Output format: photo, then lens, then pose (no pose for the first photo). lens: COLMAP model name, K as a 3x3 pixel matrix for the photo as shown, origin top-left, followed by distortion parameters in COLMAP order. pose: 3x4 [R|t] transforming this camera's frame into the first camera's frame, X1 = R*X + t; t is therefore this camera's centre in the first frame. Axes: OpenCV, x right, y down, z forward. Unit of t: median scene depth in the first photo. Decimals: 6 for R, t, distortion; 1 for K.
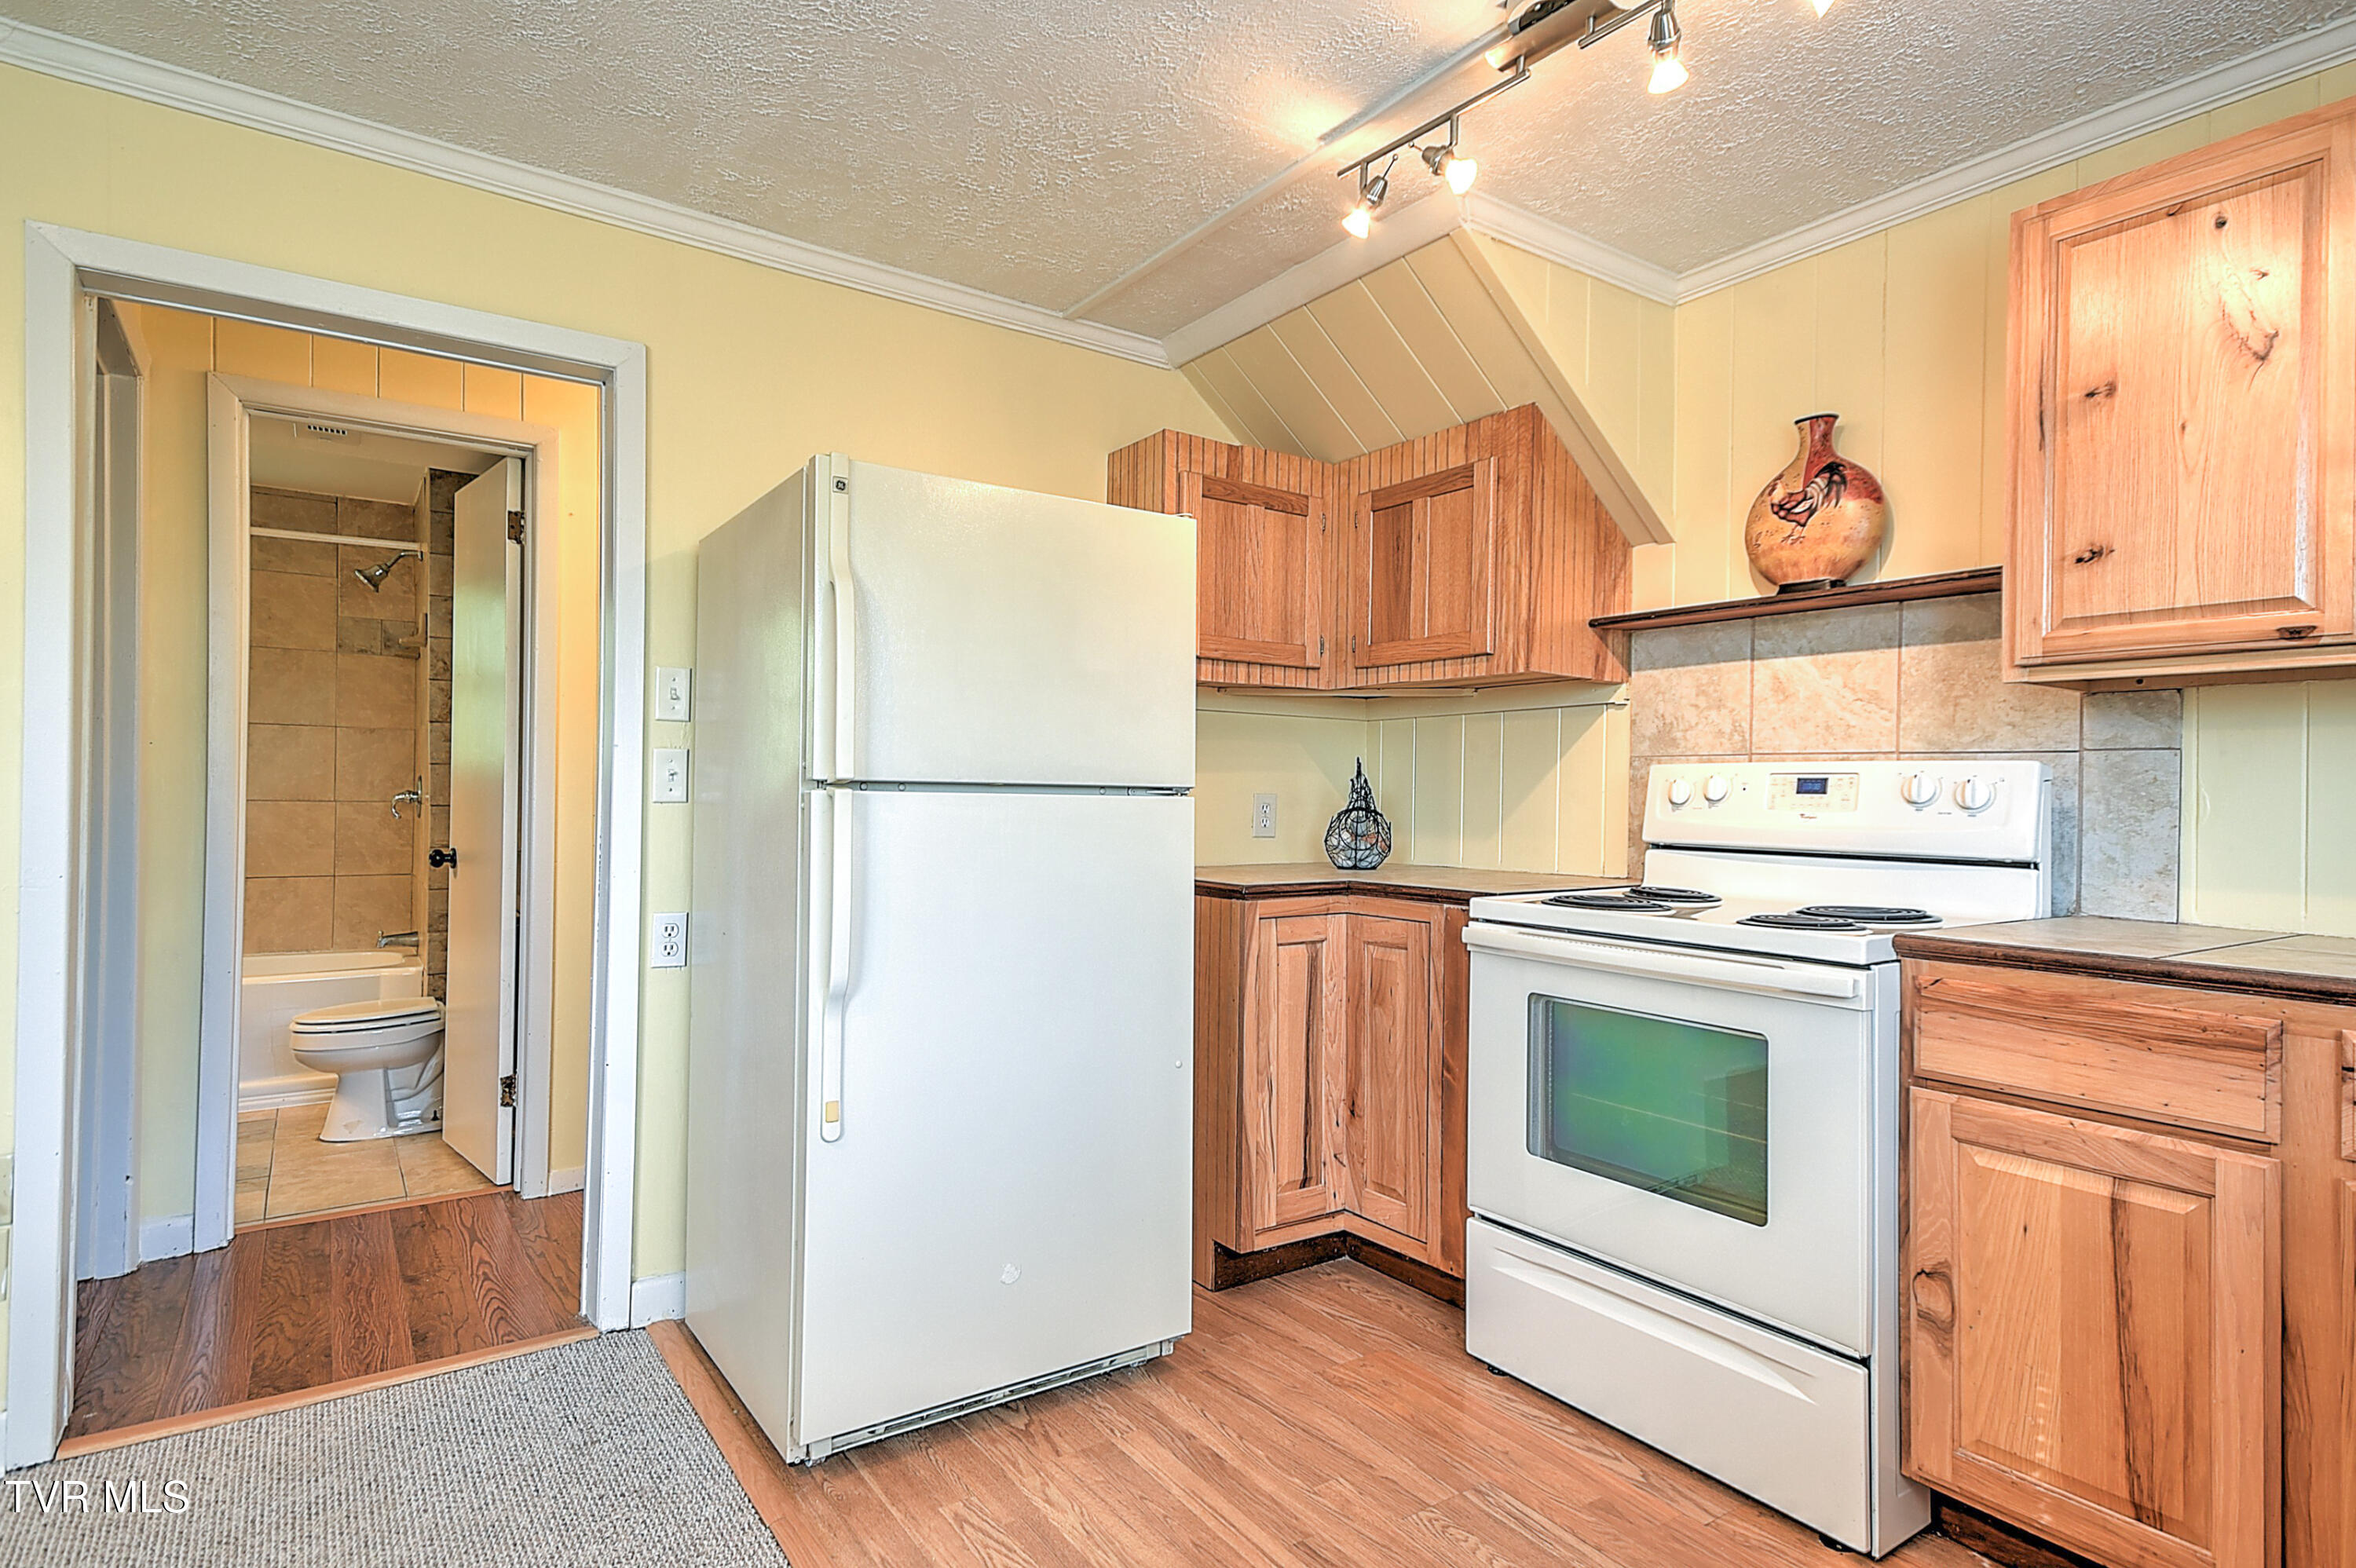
lens RADIAL K [[1252.7, 0, 1176.8], [0, 1252.7, 787.2], [0, 0, 1]] dist [0.025872, 0.005591]
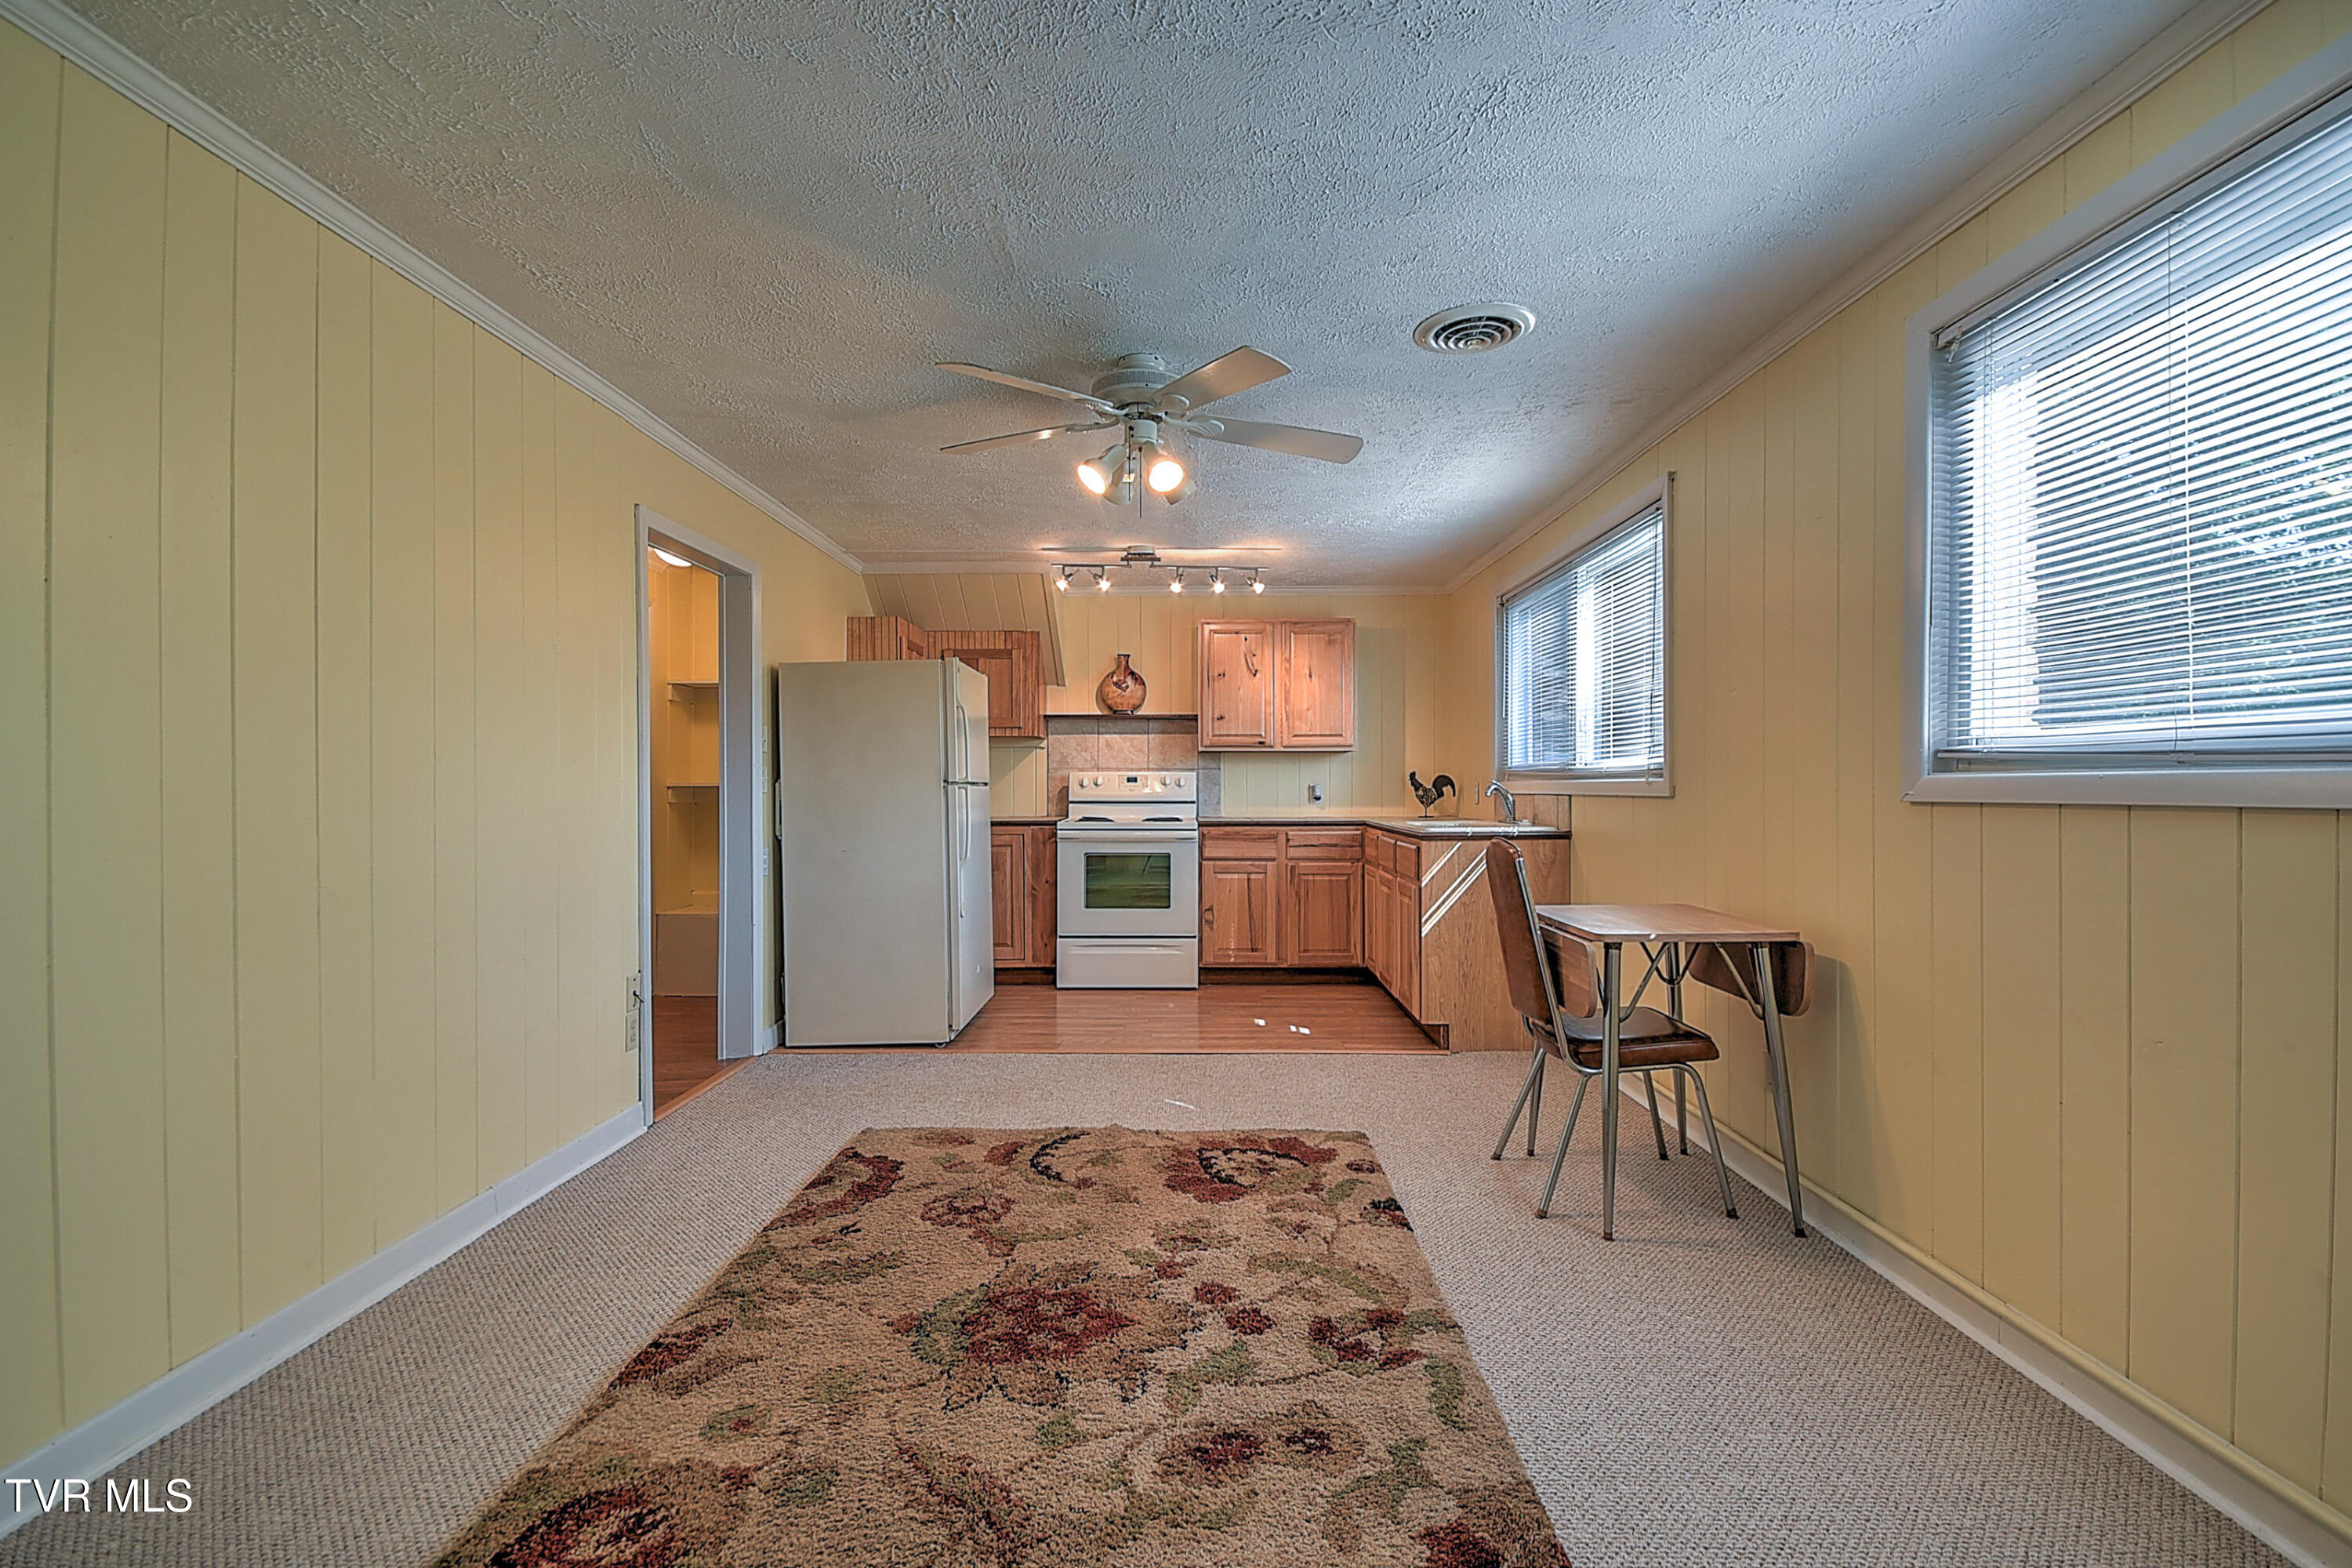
lens RADIAL K [[1024.4, 0, 1186.4], [0, 1024.4, 798.6], [0, 0, 1]] dist [0.010517, -0.003100]
pose [[0.566722, -0.024722, 0.823538, -1.559290], [0.005218, 0.999637, 0.026417, -0.021701], [-0.823892, -0.010674, 0.566646, -0.536647]]
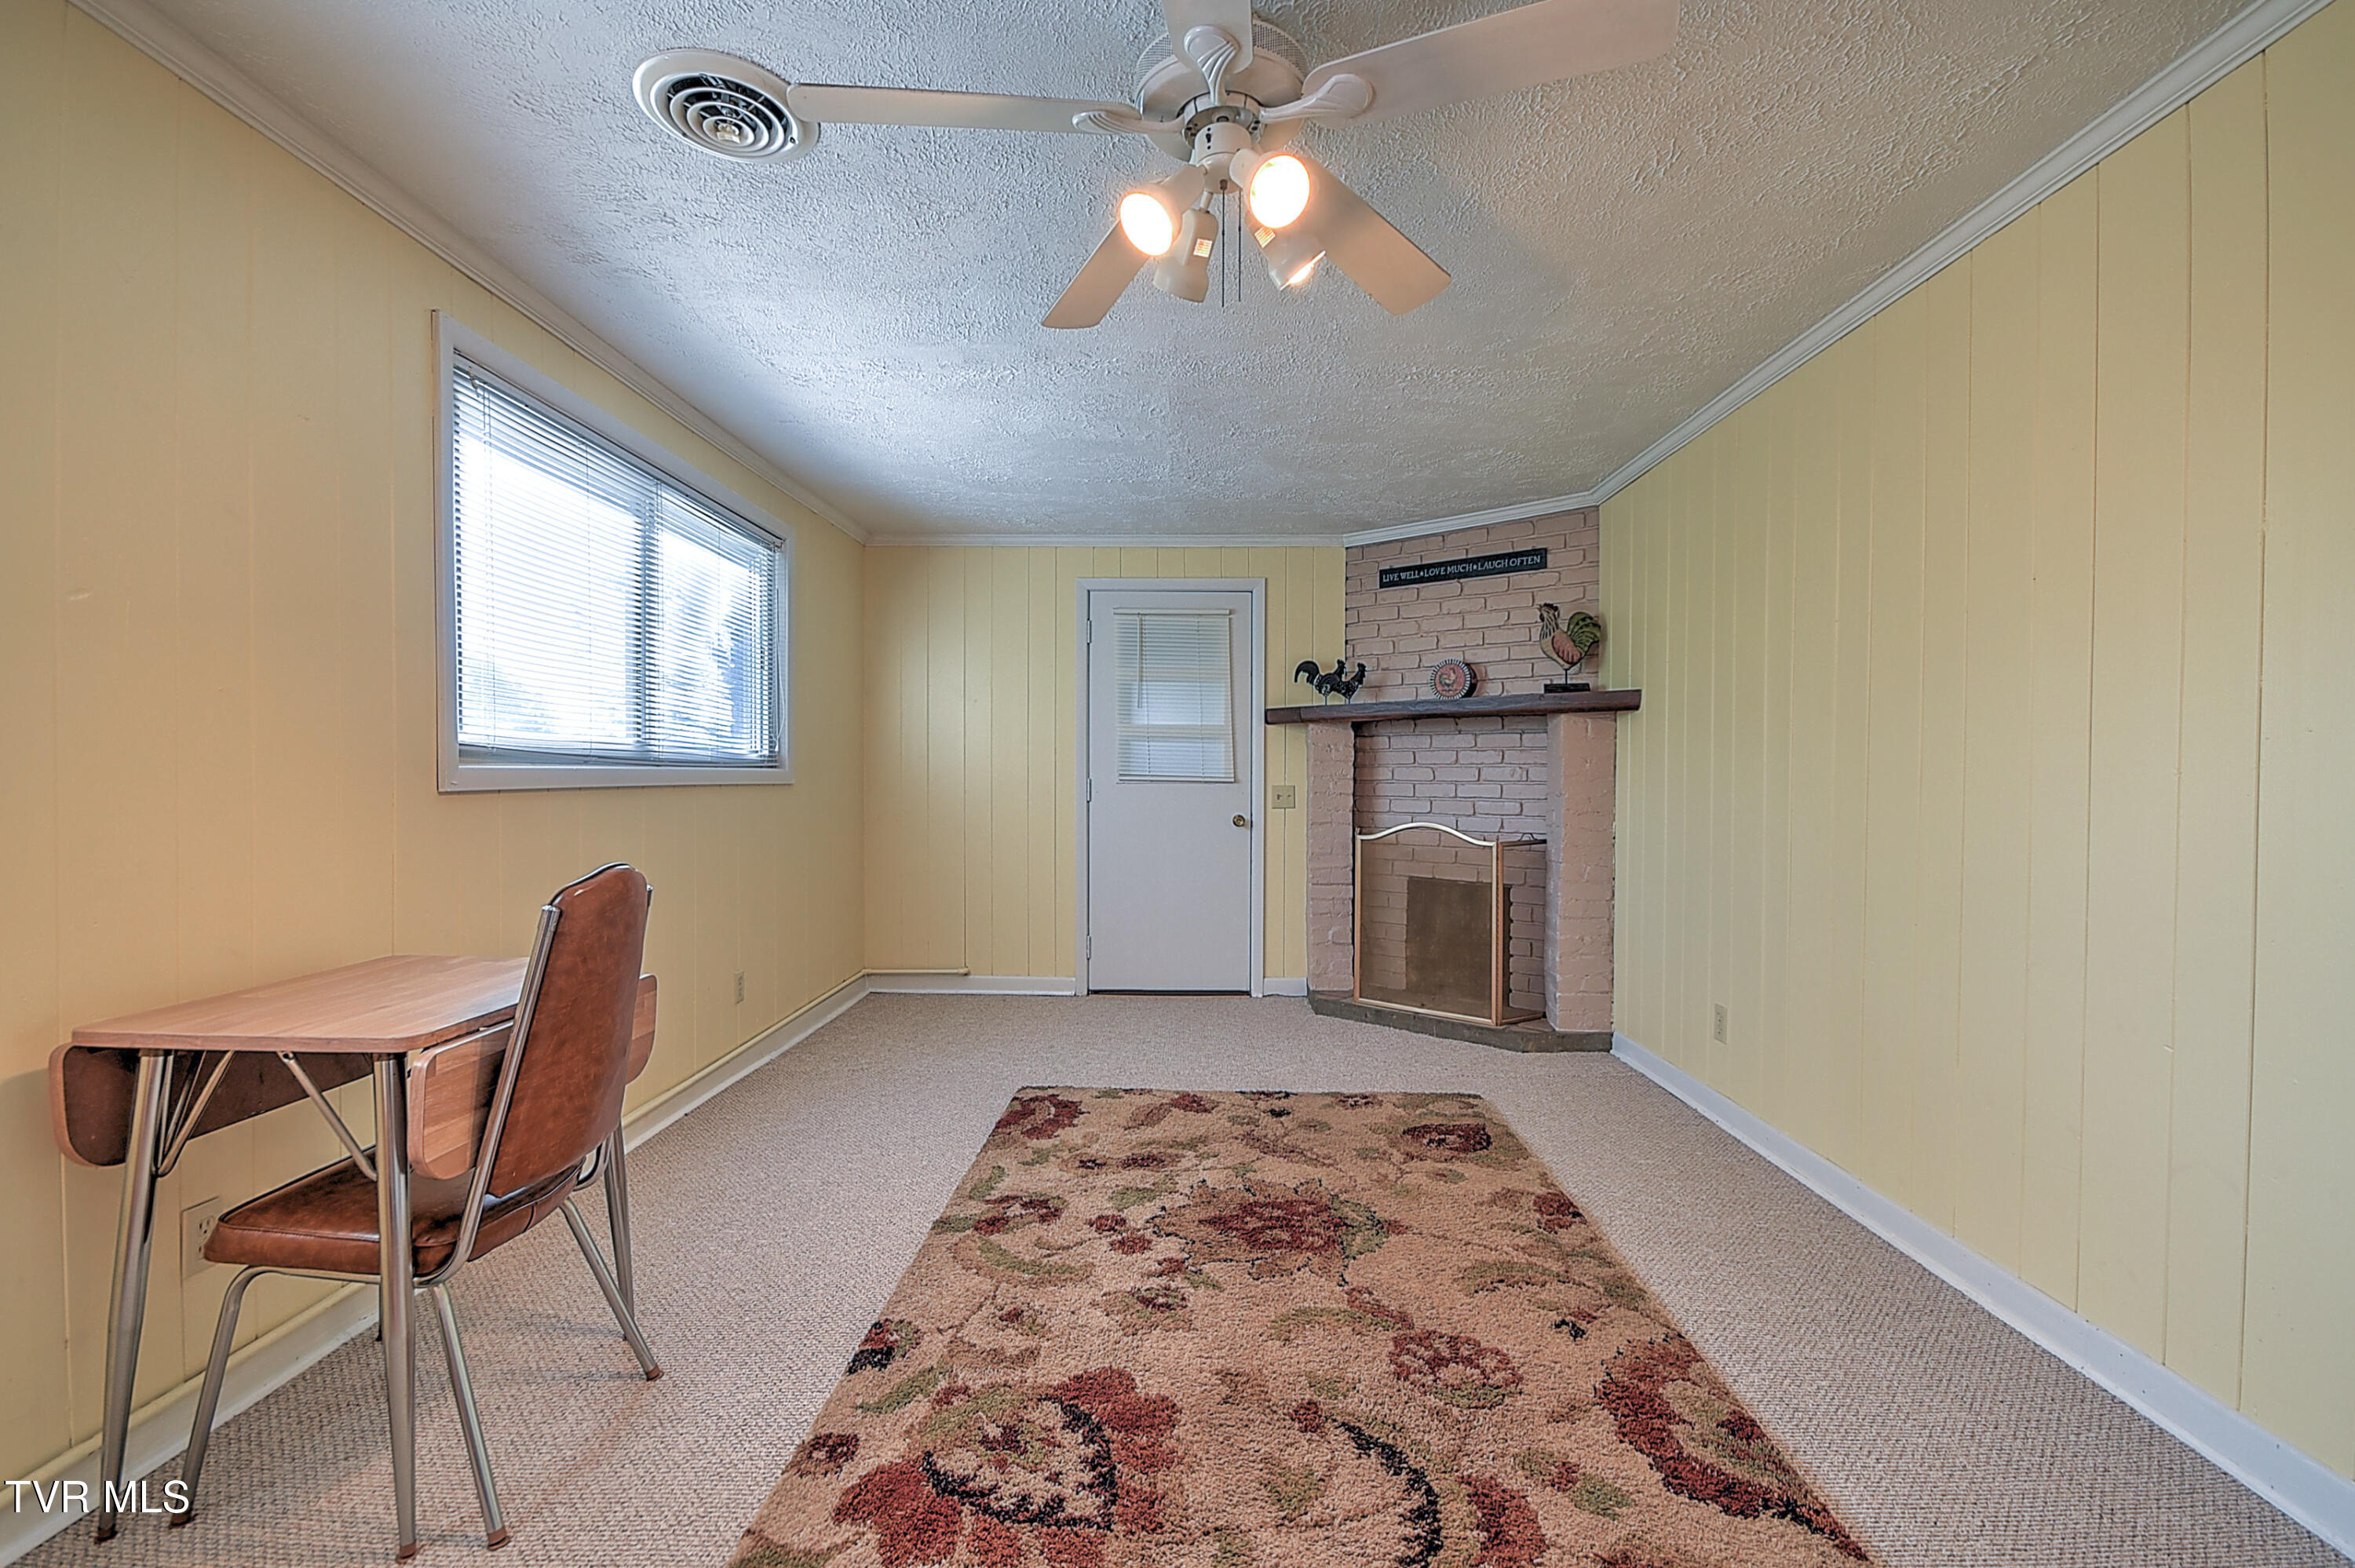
lens RADIAL K [[1025.6, 0, 1184.5], [0, 1025.6, 783.8], [0, 0, 1]] dist [0.010517, -0.003100]
pose [[-0.576956, -0.006461, -0.816750, 3.293411], [-0.006503, 0.999973, -0.003317, 0.049152], [0.816750, 0.003398, -0.576982, 2.944564]]
